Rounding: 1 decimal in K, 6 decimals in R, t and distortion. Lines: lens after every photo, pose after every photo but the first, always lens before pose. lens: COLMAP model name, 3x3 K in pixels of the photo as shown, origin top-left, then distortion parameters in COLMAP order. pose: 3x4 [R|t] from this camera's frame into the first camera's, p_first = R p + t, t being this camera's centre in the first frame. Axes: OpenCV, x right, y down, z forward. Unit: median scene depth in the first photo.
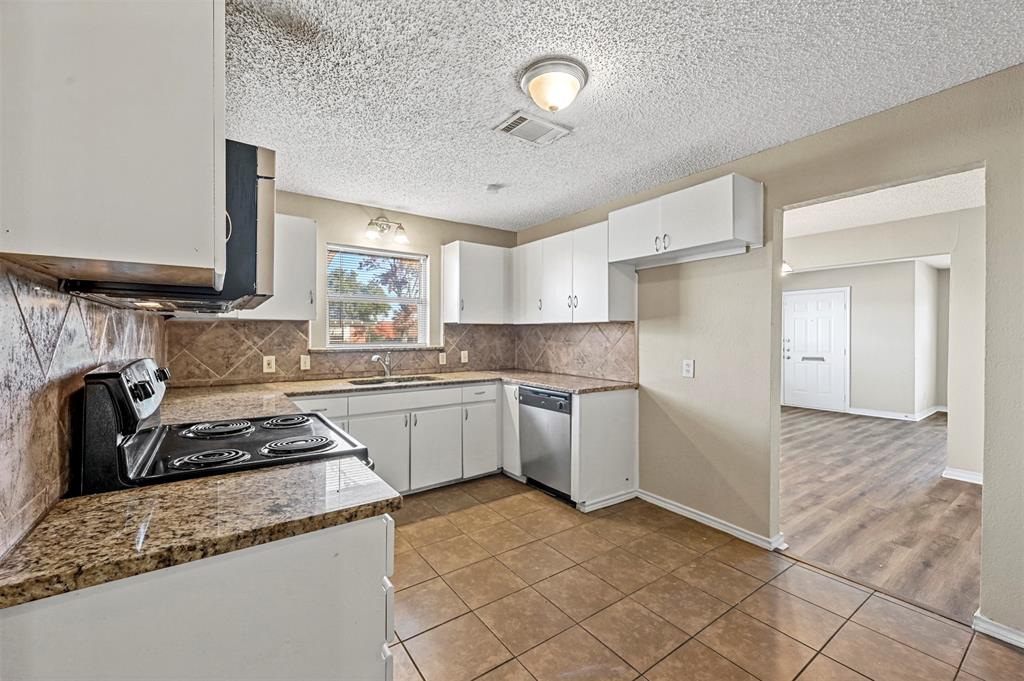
lens RADIAL K [[413.3, 0, 504.2], [0, 413.3, 337.0], [0, 0, 1]] dist [-0.002657, -0.000930]
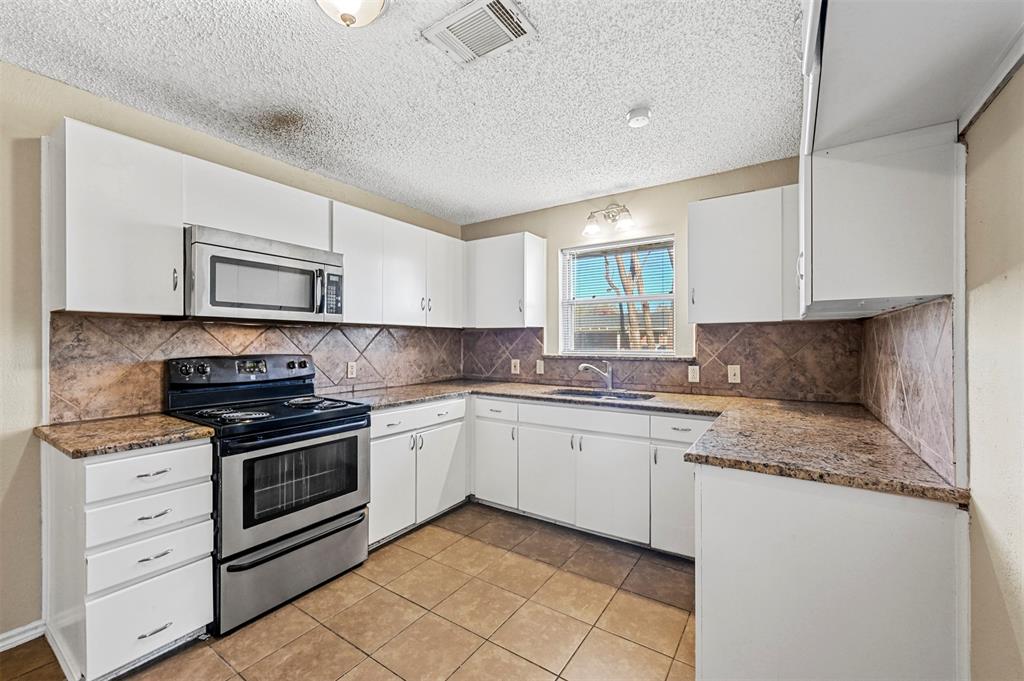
lens RADIAL K [[413.3, 0, 508.3], [0, 413.3, 341.0], [0, 0, 1]] dist [-0.002657, -0.000930]
pose [[0.360536, -0.000949, -0.932745, 0.477632], [-0.000255, 0.999999, -0.001116, -0.003992], [0.932745, 0.000640, 0.360536, 0.538760]]
